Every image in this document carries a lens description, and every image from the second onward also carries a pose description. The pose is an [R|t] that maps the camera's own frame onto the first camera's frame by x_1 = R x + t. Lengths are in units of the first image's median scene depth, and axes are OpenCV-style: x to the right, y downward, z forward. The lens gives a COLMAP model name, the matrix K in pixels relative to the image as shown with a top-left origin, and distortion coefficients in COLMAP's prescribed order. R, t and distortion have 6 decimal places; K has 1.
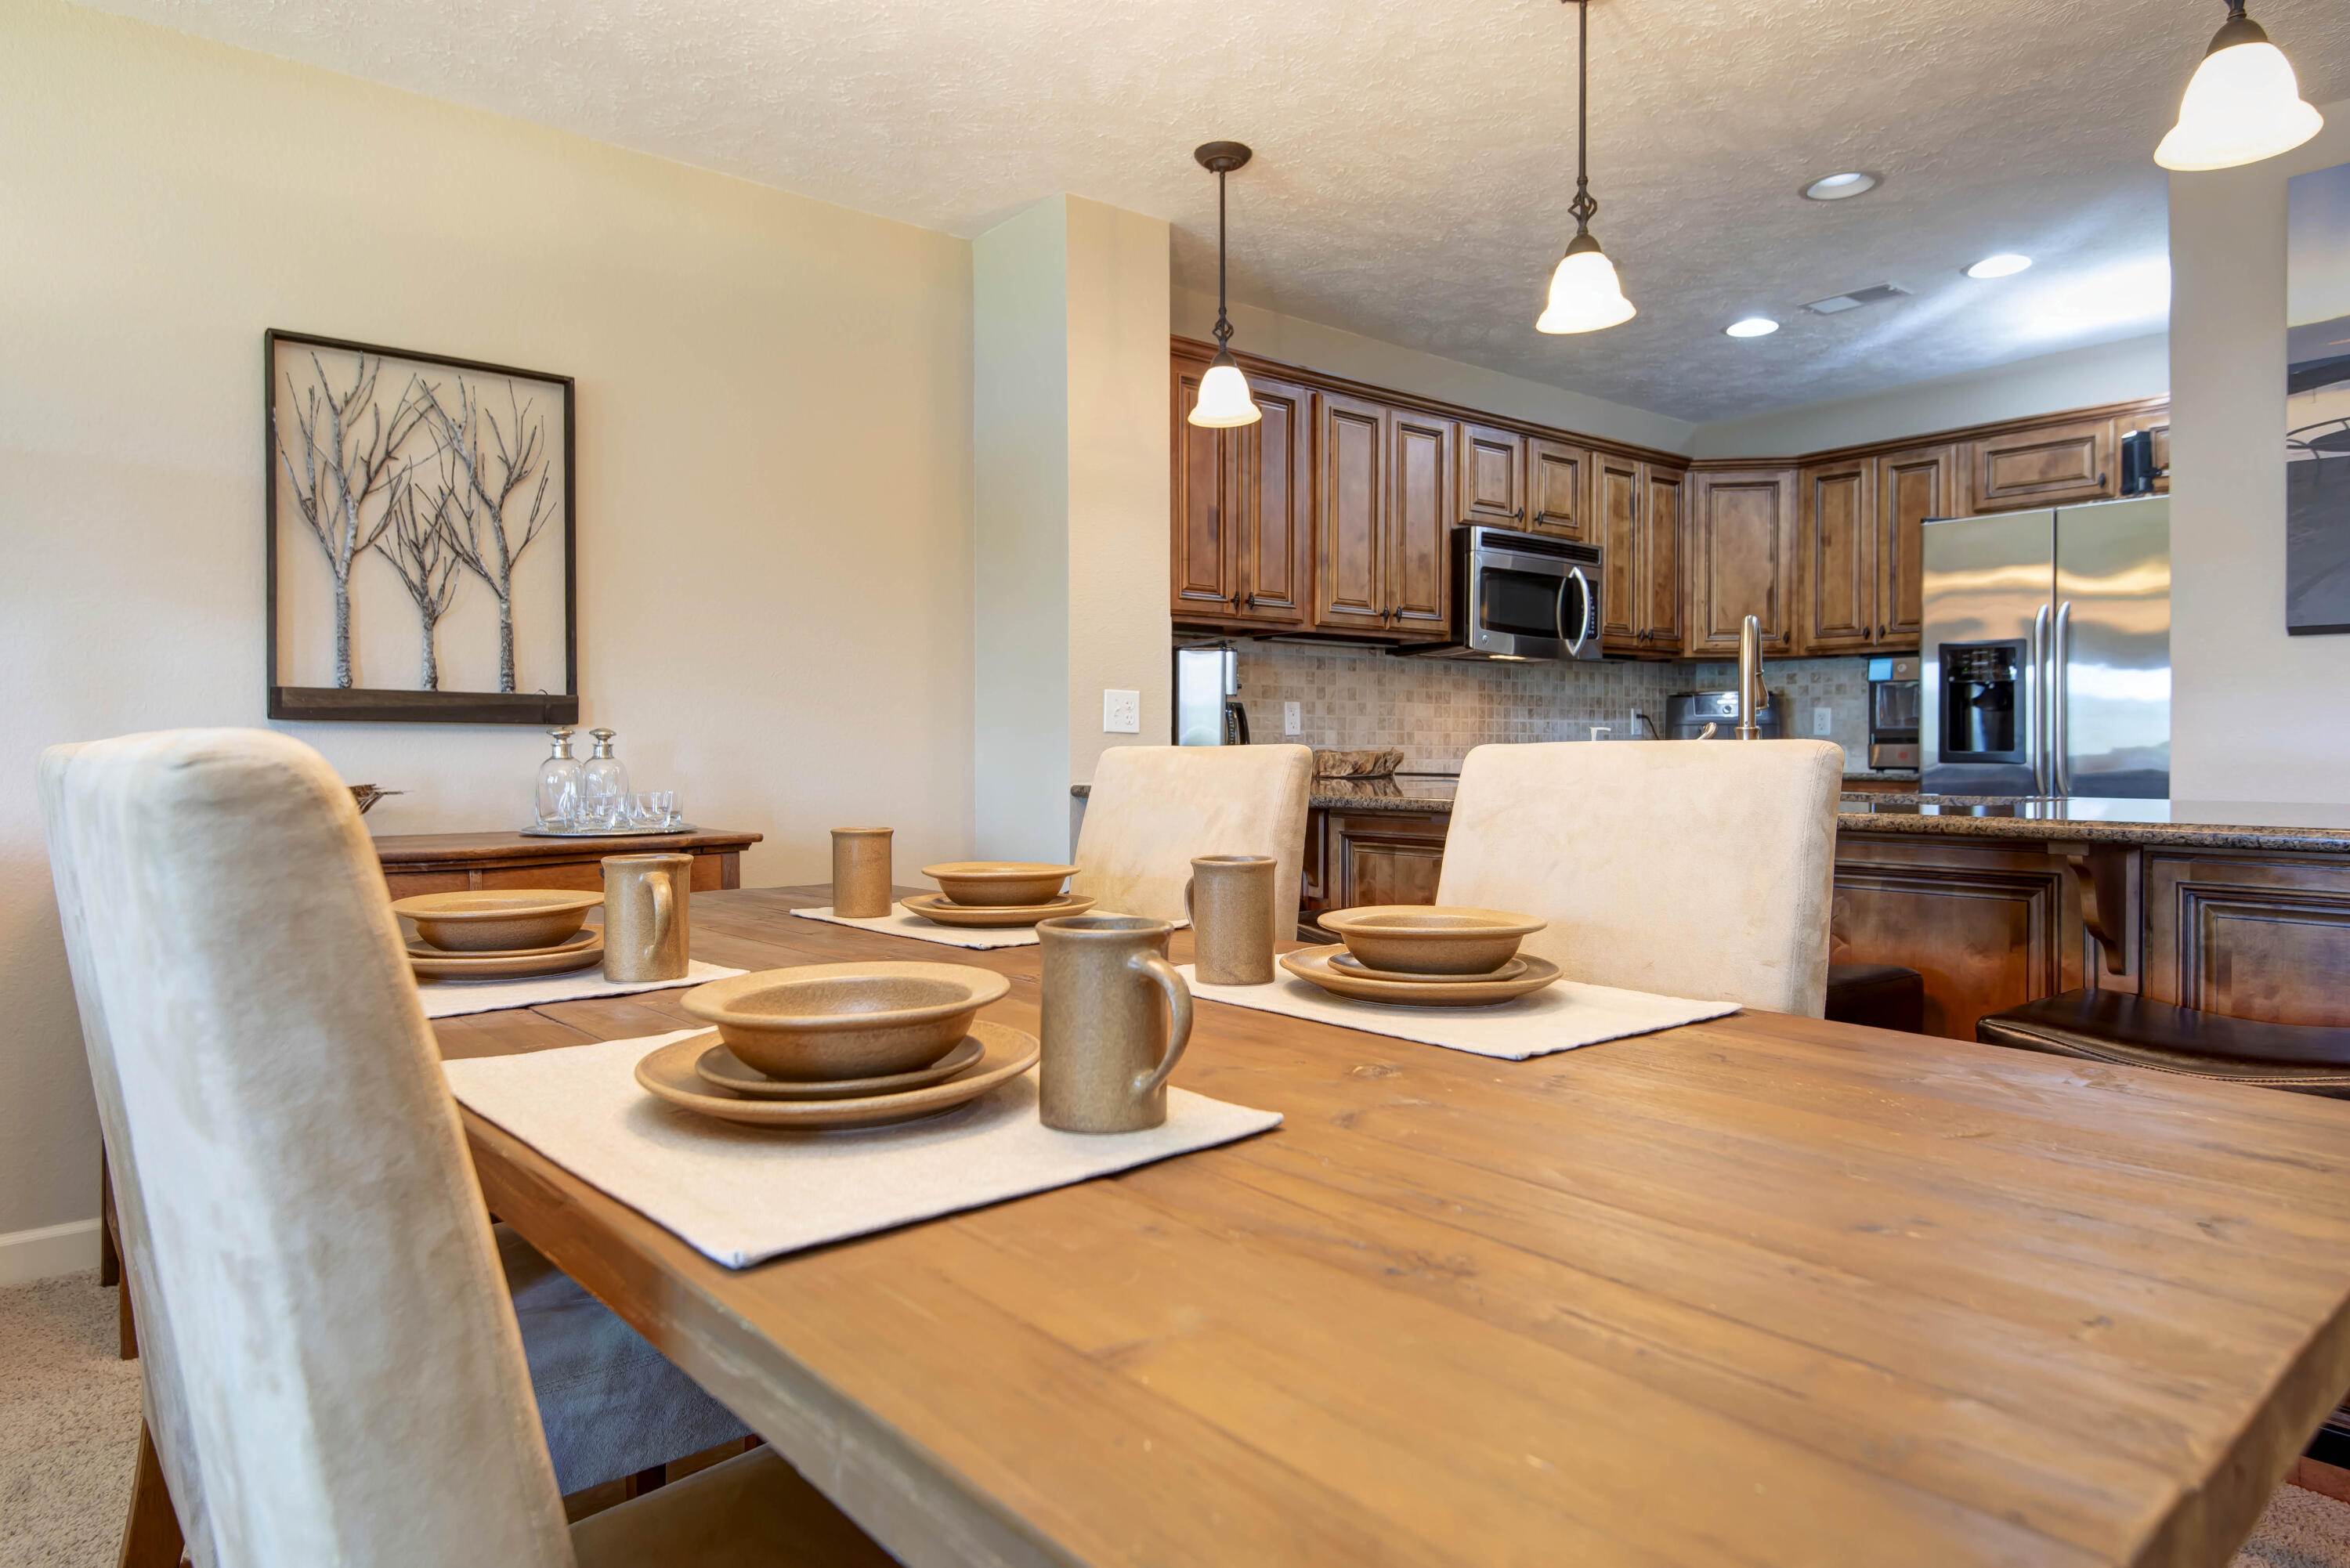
lens RADIAL K [[1410.4, 0, 1173.9], [0, 1410.4, 761.2], [0, 0, 1]] dist [0.000766, -0.007123]
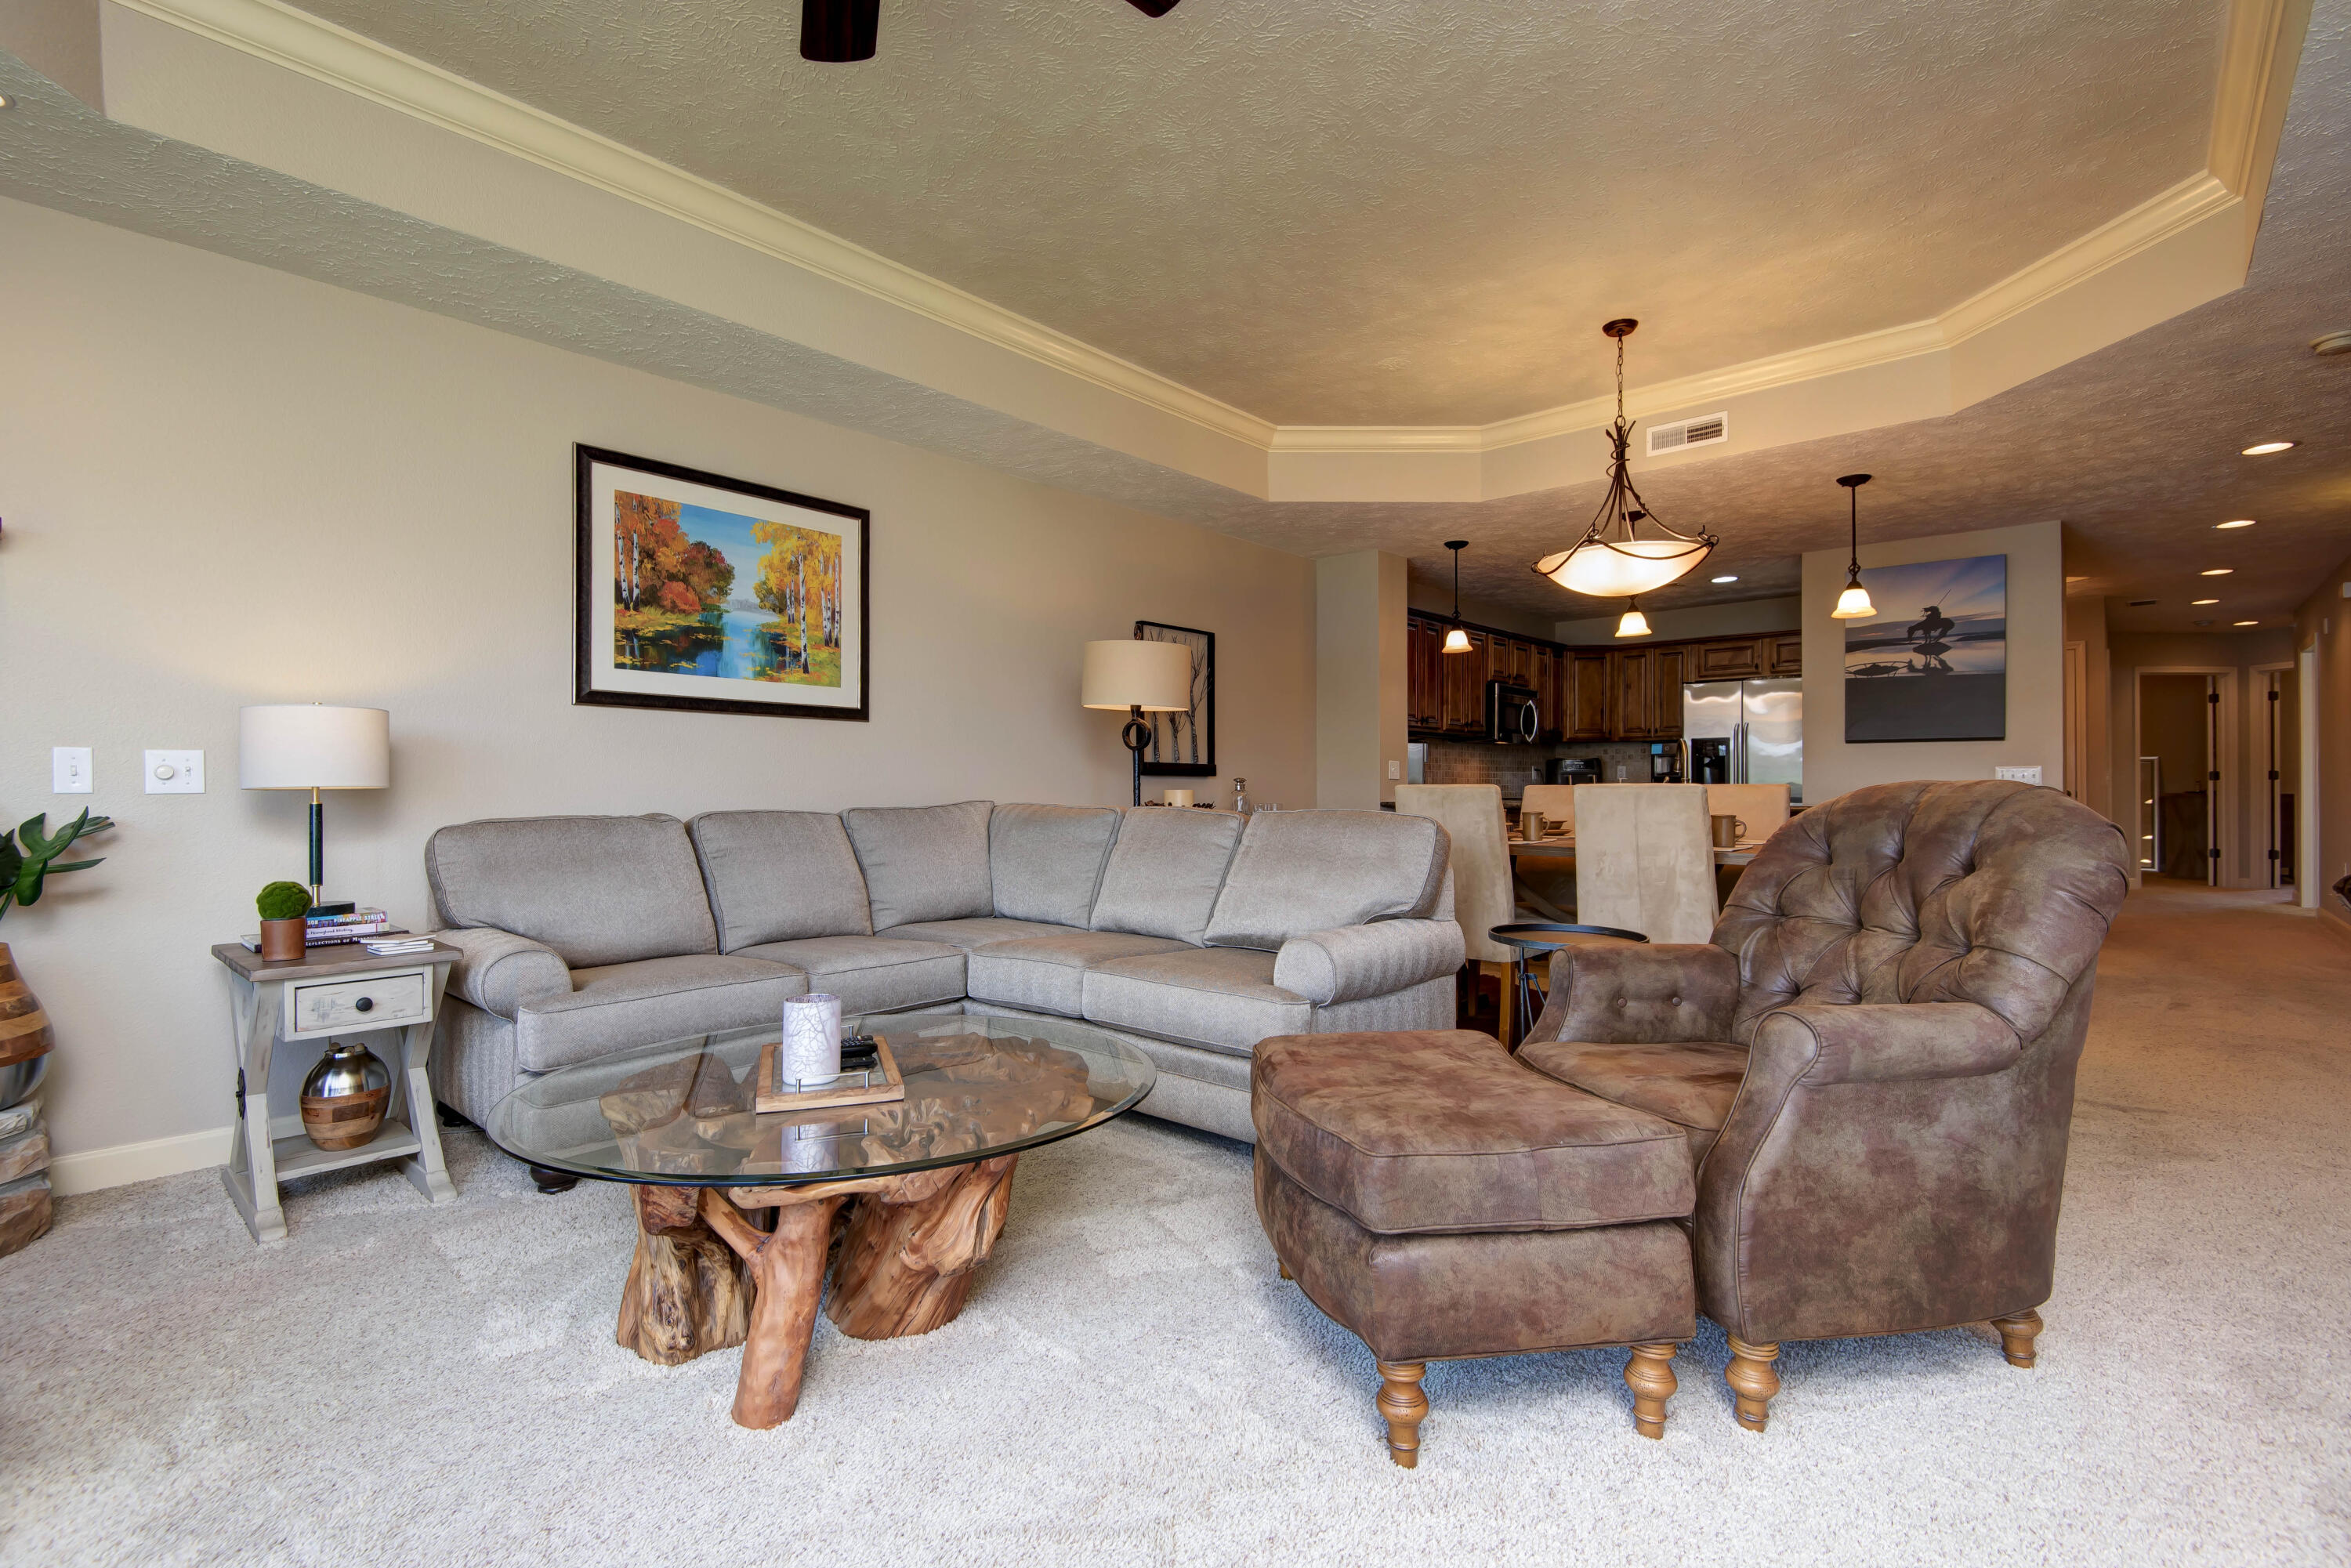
lens RADIAL K [[1084.2, 0, 1184.3], [0, 1084.2, 789.5], [0, 0, 1]] dist [-0.000755, -0.001014]
pose [[0.984897, -0.002594, 0.173124, -0.547083], [0.003680, 0.999976, -0.005953, 0.004018], [-0.173104, 0.006500, 0.984882, -0.551713]]
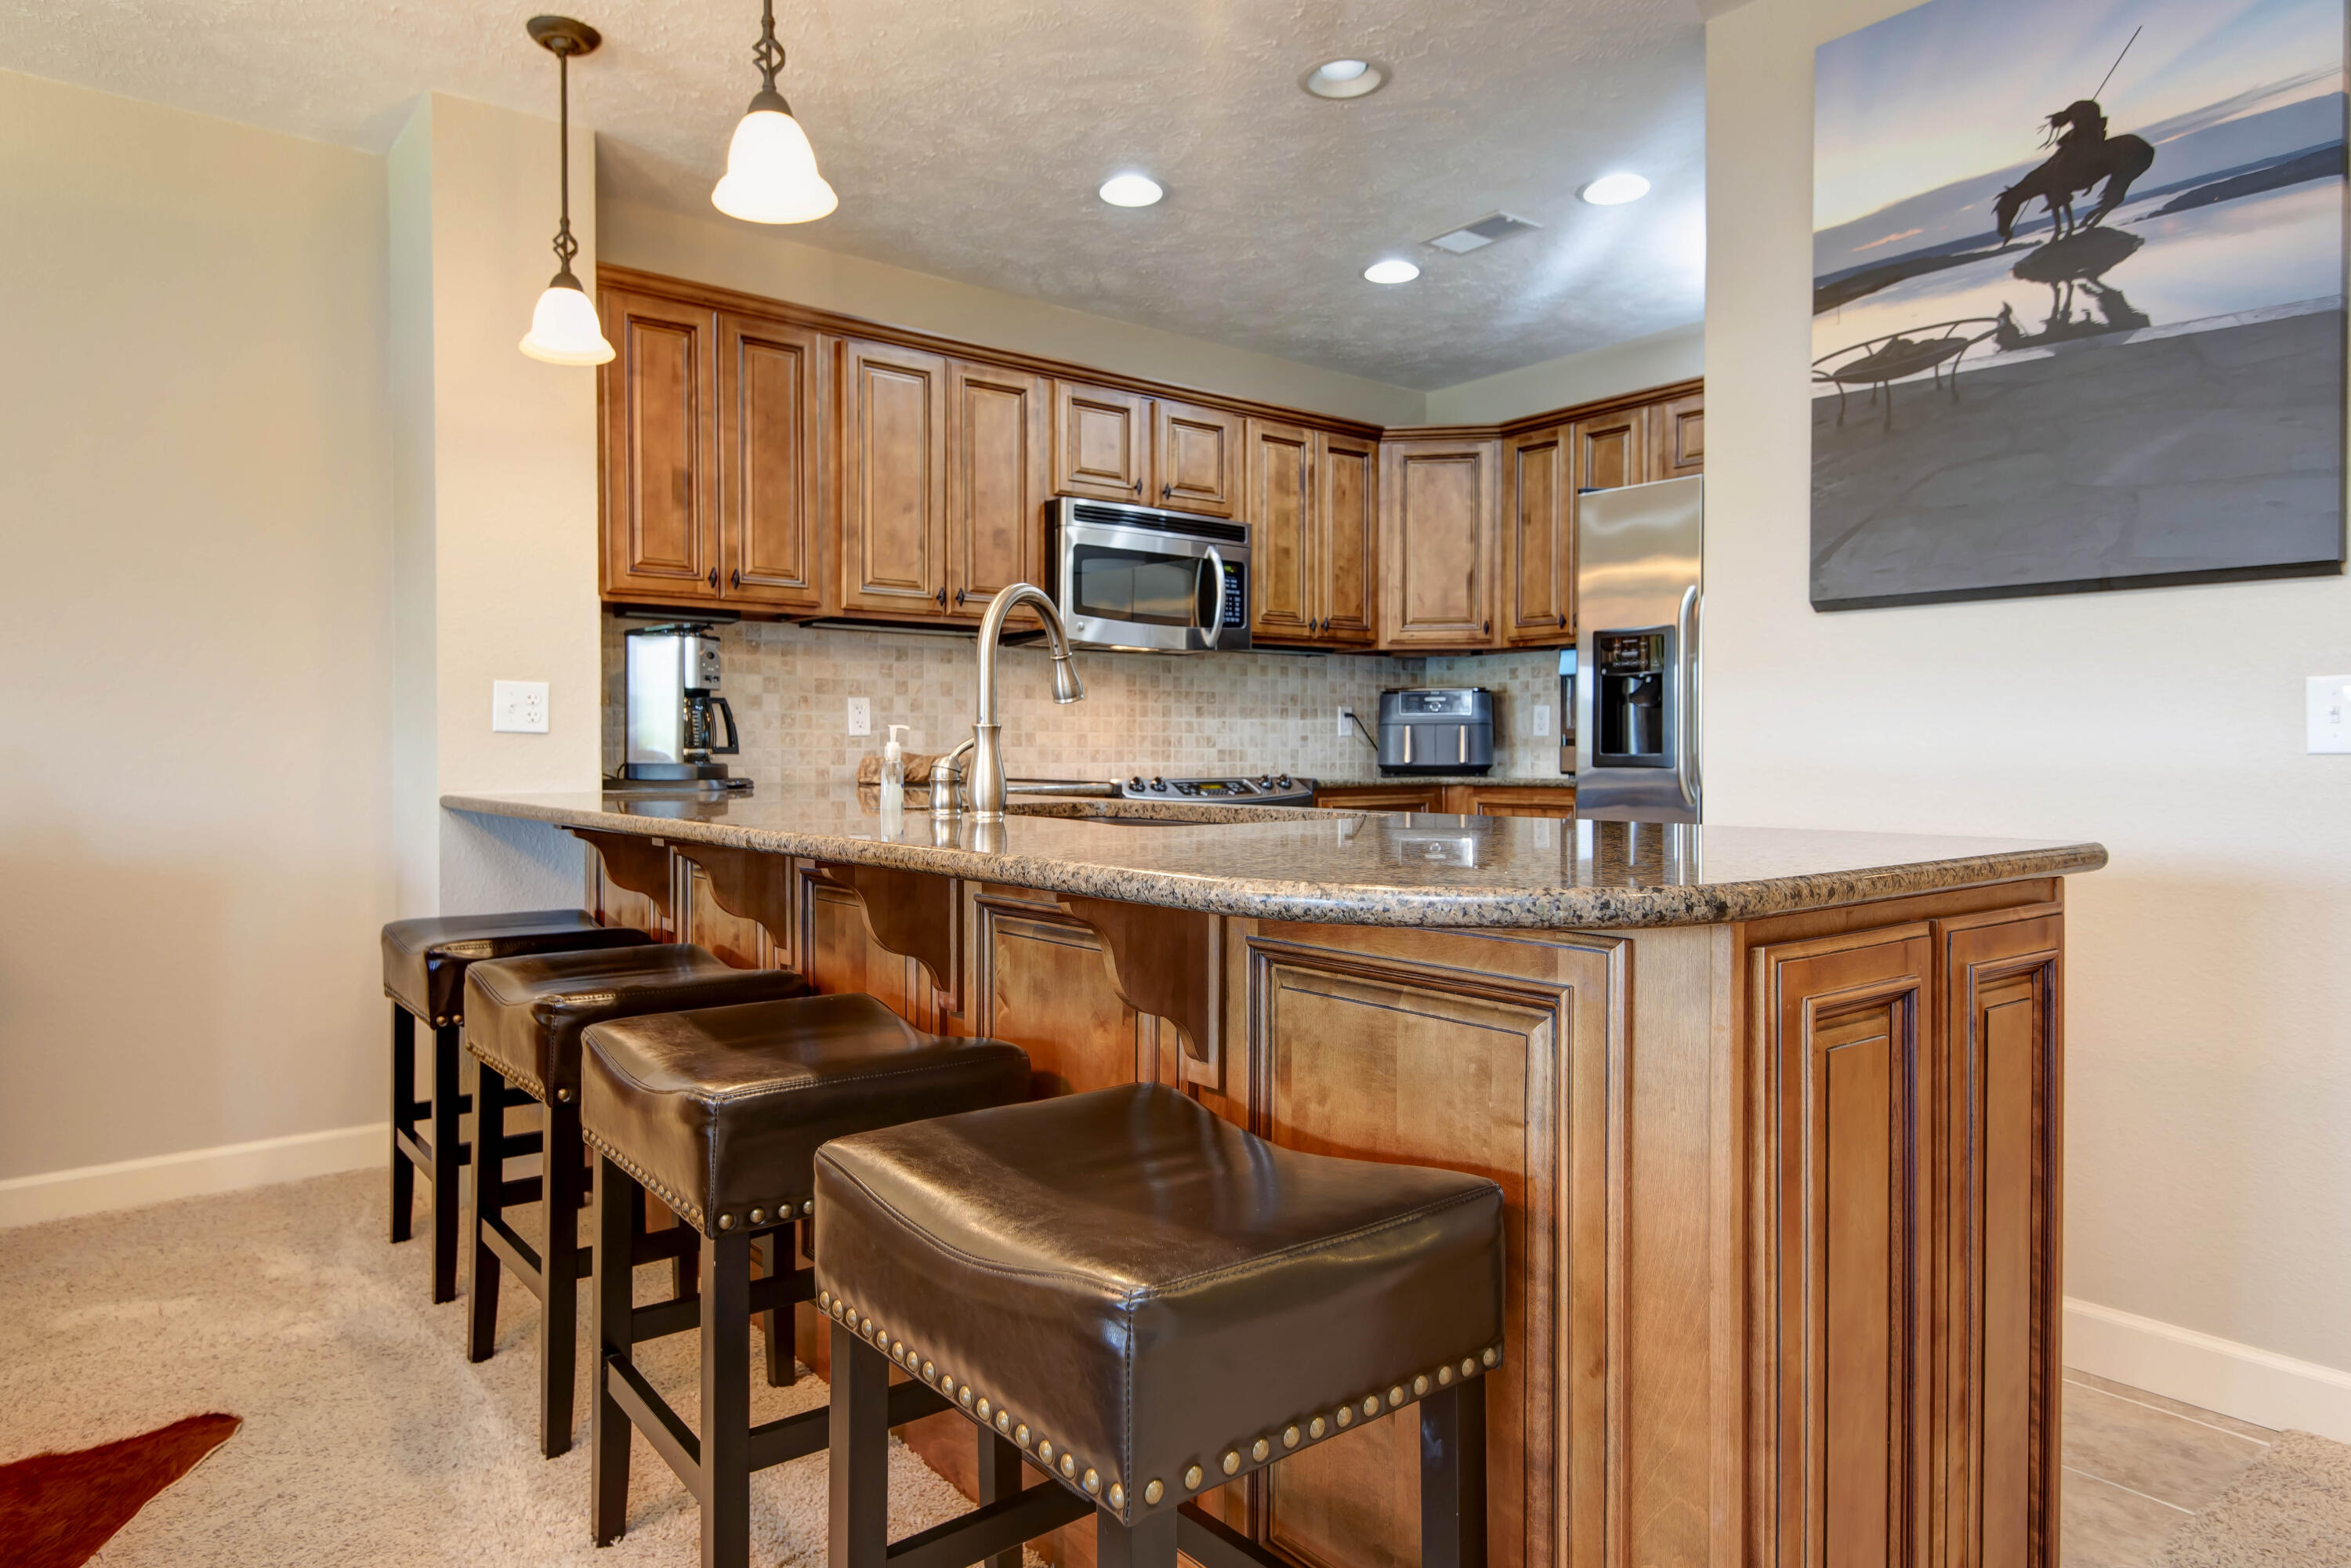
lens RADIAL K [[1411.0, 0, 1183.7], [0, 1411.0, 774.7], [0, 0, 1]] dist [0.000766, -0.007123]
pose [[0.999992, 0.000221, -0.004017, 0.293313], [-0.000193, 0.999975, 0.007035, -0.000350], [0.004019, -0.007034, 0.999967, 0.122561]]
